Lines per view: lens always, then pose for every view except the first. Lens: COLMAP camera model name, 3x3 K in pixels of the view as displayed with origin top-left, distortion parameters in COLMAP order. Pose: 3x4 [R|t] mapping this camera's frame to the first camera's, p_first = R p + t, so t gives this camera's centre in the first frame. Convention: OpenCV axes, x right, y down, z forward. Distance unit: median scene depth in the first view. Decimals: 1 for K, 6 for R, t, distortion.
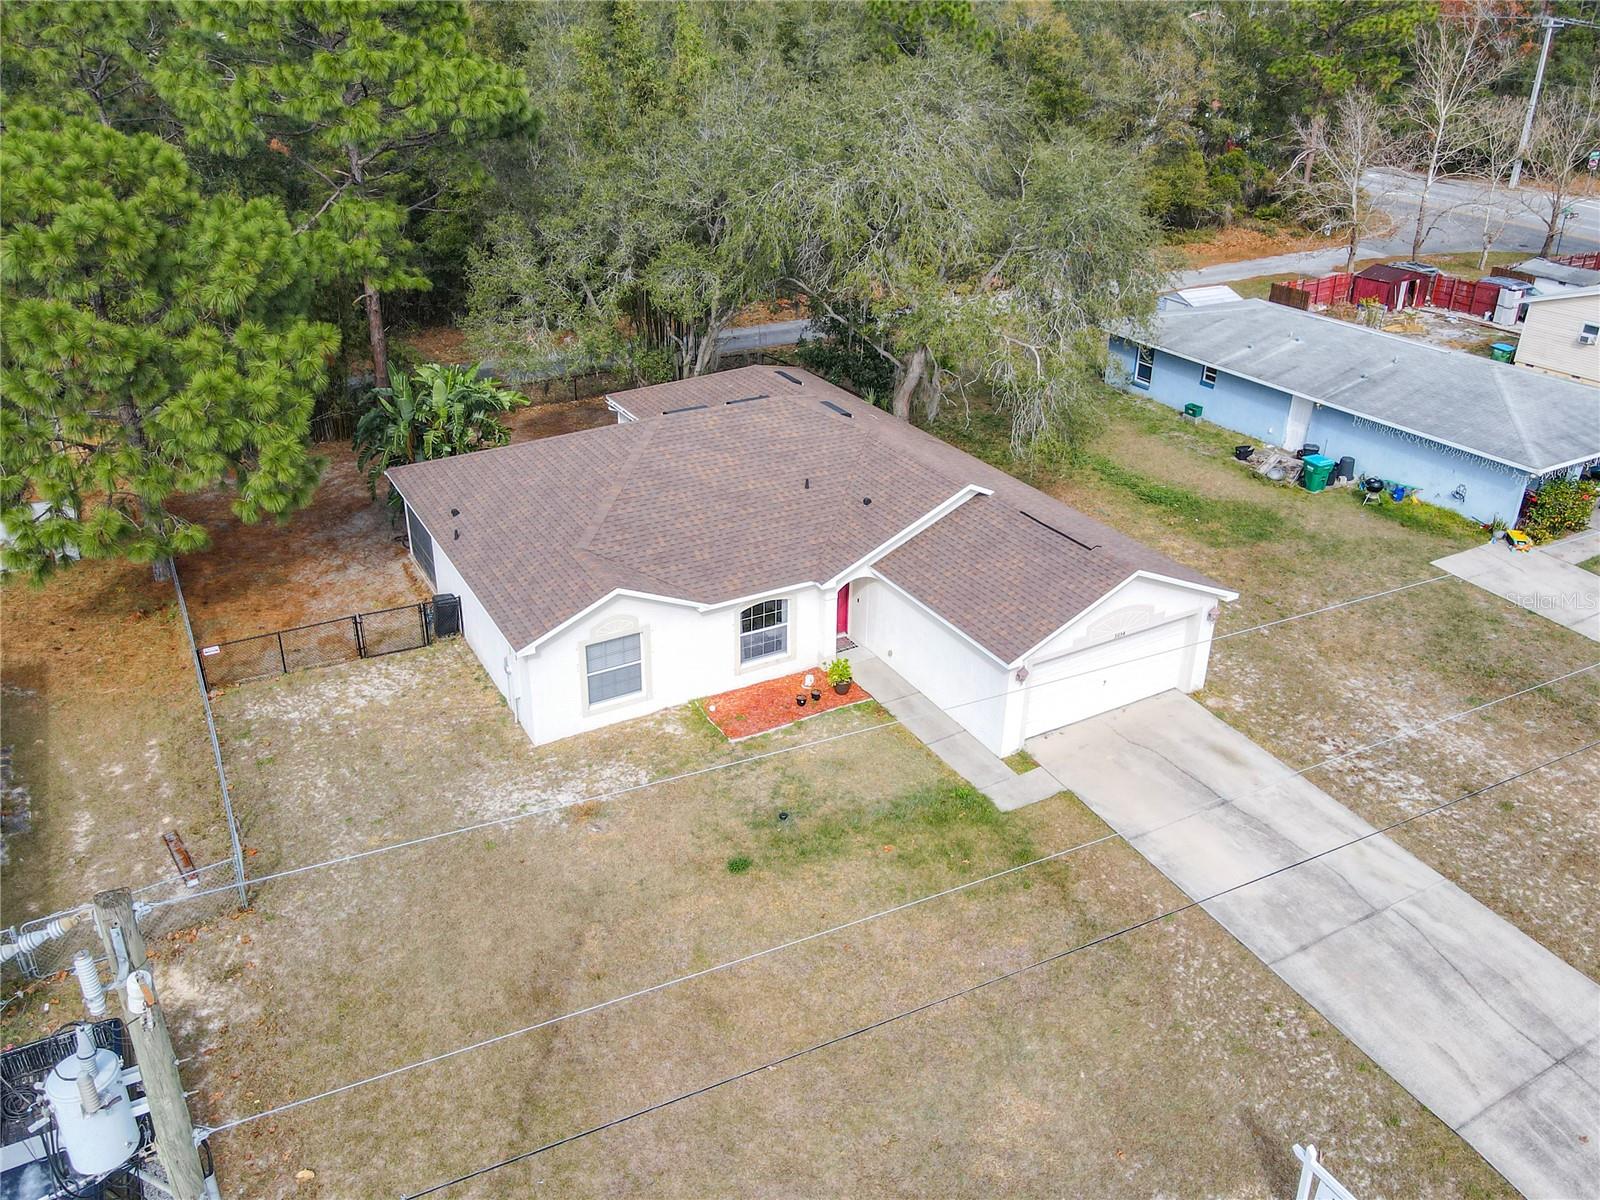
lens RADIAL K [[1218.4, 0, 809.8], [0, 1218.4, 528.9], [0, 0, 1]] dist [0.015990, 0.005308]
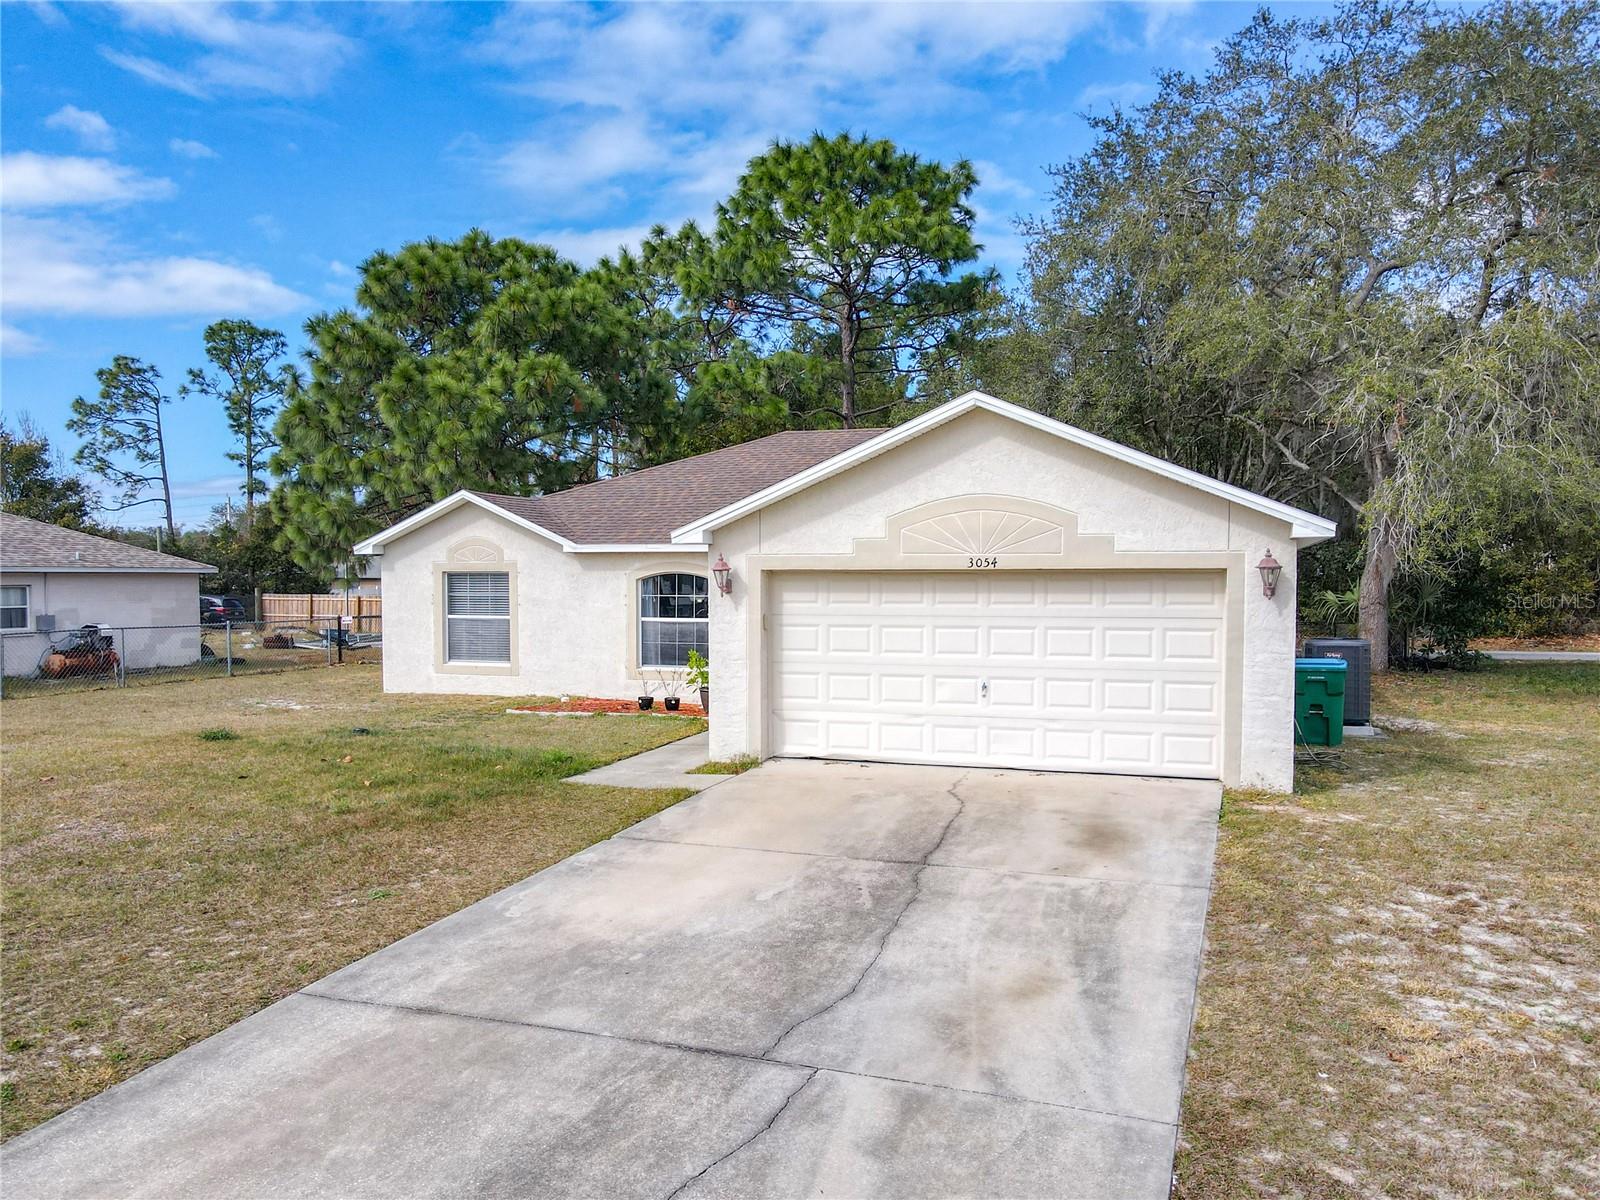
lens RADIAL K [[1204.1, 0, 820.0], [0, 1204.1, 616.9], [0, 0, 1]] dist [0.024203, -0.003121]
pose [[0.654765, 0.007801, -0.755793, 0.534071], [-0.293833, 0.923920, -0.245019, 0.225537], [0.696380, 0.382507, 0.607242, 0.645011]]
